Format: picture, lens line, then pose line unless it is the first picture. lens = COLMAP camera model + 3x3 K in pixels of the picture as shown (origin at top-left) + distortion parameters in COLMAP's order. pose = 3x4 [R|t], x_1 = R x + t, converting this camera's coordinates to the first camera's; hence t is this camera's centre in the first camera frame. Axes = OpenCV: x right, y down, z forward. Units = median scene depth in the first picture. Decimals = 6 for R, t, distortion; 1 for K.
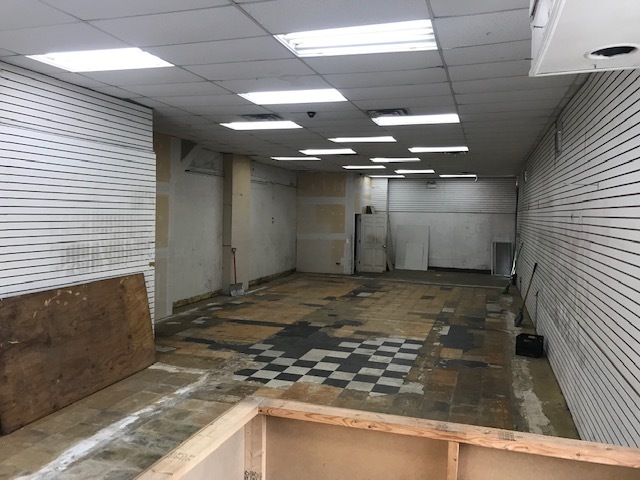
lens RADIAL K [[525.0, 0, 316.9], [0, 525.0, 239.3], [0, 0, 1]] dist [0.005972, 0.005567]
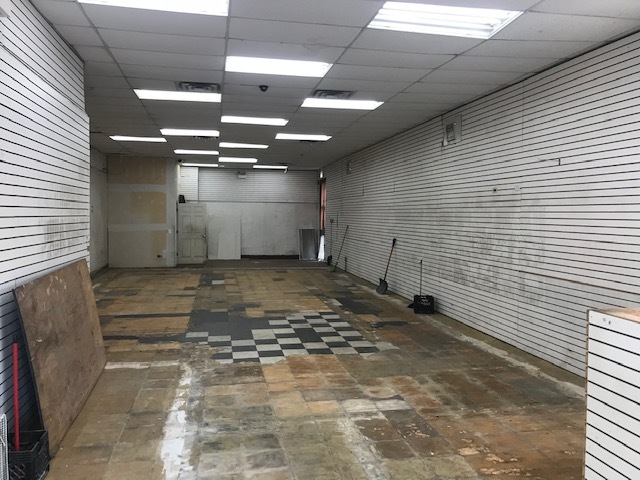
lens RADIAL K [[526.9, 0, 319.7], [0, 526.9, 237.6], [0, 0, 1]] dist [0.048450, -0.081197]
pose [[0.872173, -0.033157, 0.488072, -0.232585], [0.033102, 0.999414, 0.008742, 0.020755], [-0.488076, 0.008531, 0.872760, 0.048571]]
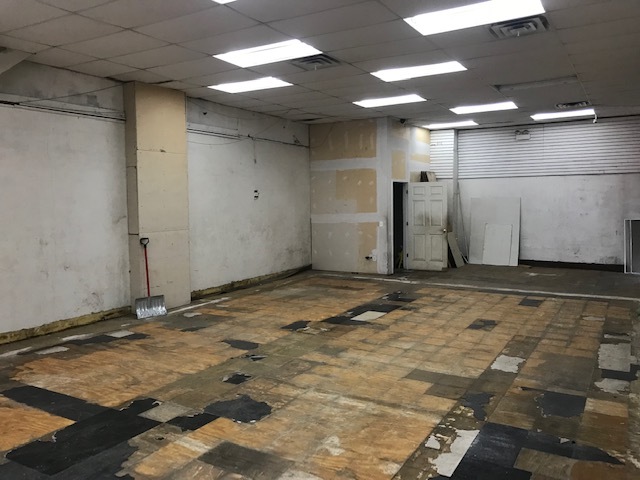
lens RADIAL K [[525.0, 0, 316.9], [0, 525.0, 239.3], [0, 0, 1]] dist [0.005972, 0.005567]
pose [[0.974203, -0.015765, -0.225124, 0.173210], [0.021480, 0.999506, 0.022959, 0.008249], [0.224651, -0.027203, 0.974060, 0.455879]]
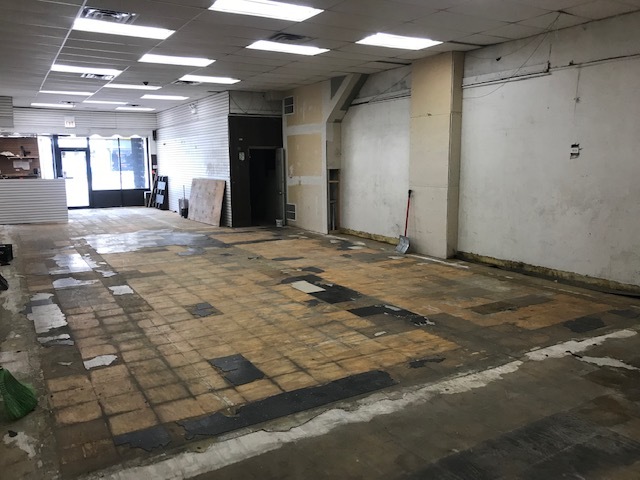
lens RADIAL K [[525.0, 0, 316.9], [0, 525.0, 239.3], [0, 0, 1]] dist [0.005972, 0.005567]
pose [[-0.671253, 0.102606, -0.734092, 0.493609], [-0.037169, 0.984467, 0.171588, -0.038364], [0.740296, 0.142465, -0.657013, 1.415403]]
